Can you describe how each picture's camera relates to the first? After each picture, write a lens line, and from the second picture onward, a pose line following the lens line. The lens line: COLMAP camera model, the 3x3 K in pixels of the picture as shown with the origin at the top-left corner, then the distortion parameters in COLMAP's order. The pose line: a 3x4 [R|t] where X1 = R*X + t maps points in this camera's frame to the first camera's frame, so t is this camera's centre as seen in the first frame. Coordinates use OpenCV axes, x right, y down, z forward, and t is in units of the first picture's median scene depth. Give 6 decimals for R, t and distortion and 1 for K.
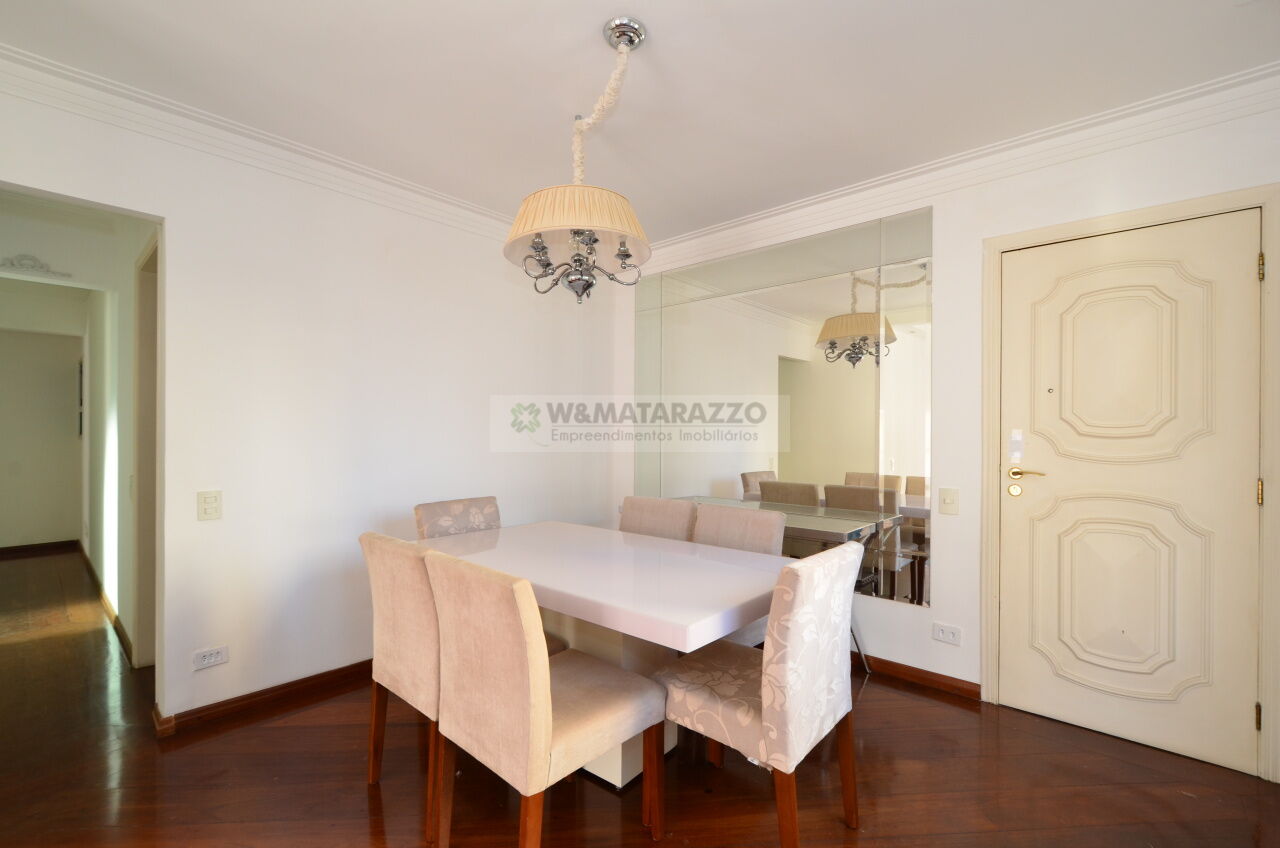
lens RADIAL K [[586.0, 0, 639.5], [0, 586.0, 424.7], [0, 0, 1]] dist [0.002734, -0.001307]
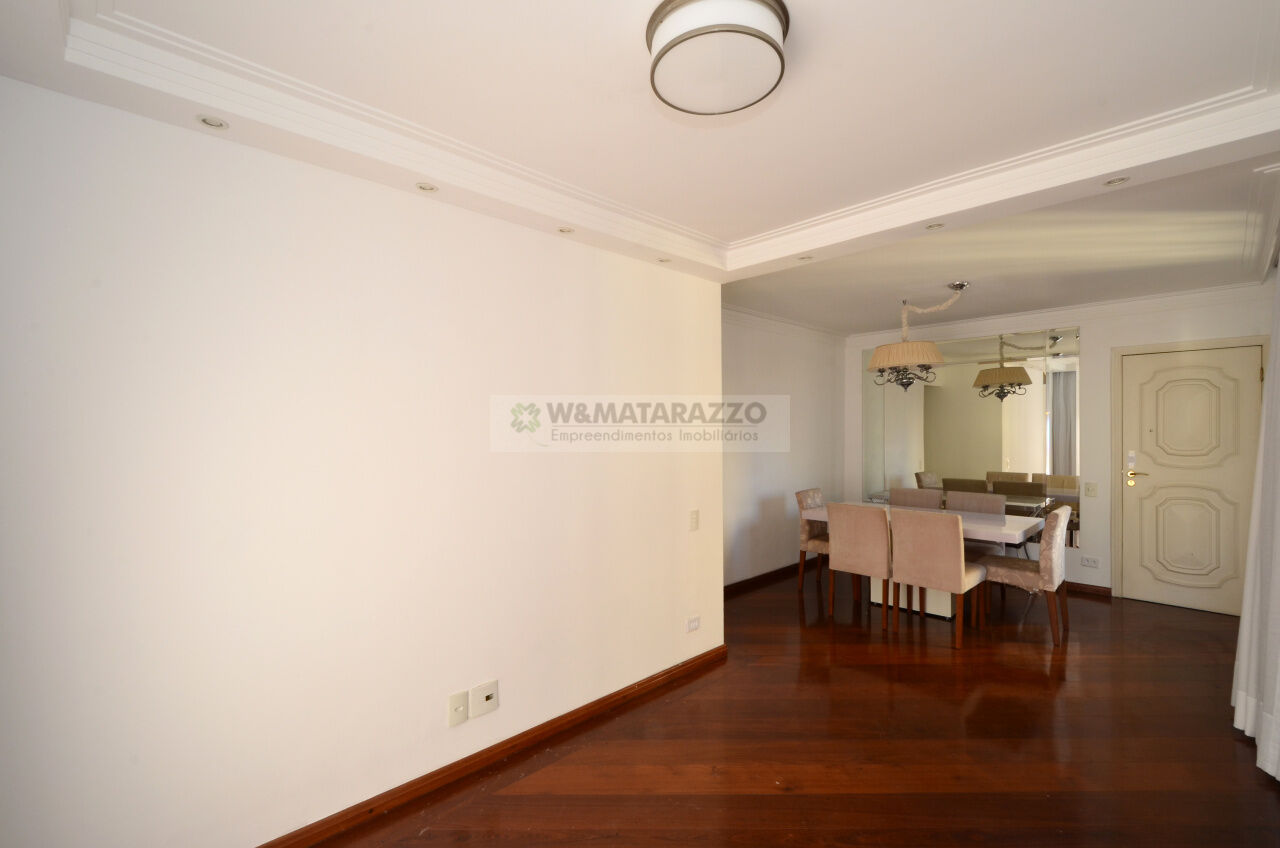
lens RADIAL K [[586.0, 0, 639.8], [0, 586.0, 426.8], [0, 0, 1]] dist [0.002734, -0.001307]
pose [[0.997218, -0.013714, -0.073269, -0.830029], [0.014398, 0.999857, 0.008814, -0.113326], [0.073138, -0.009844, 0.997273, -1.039726]]
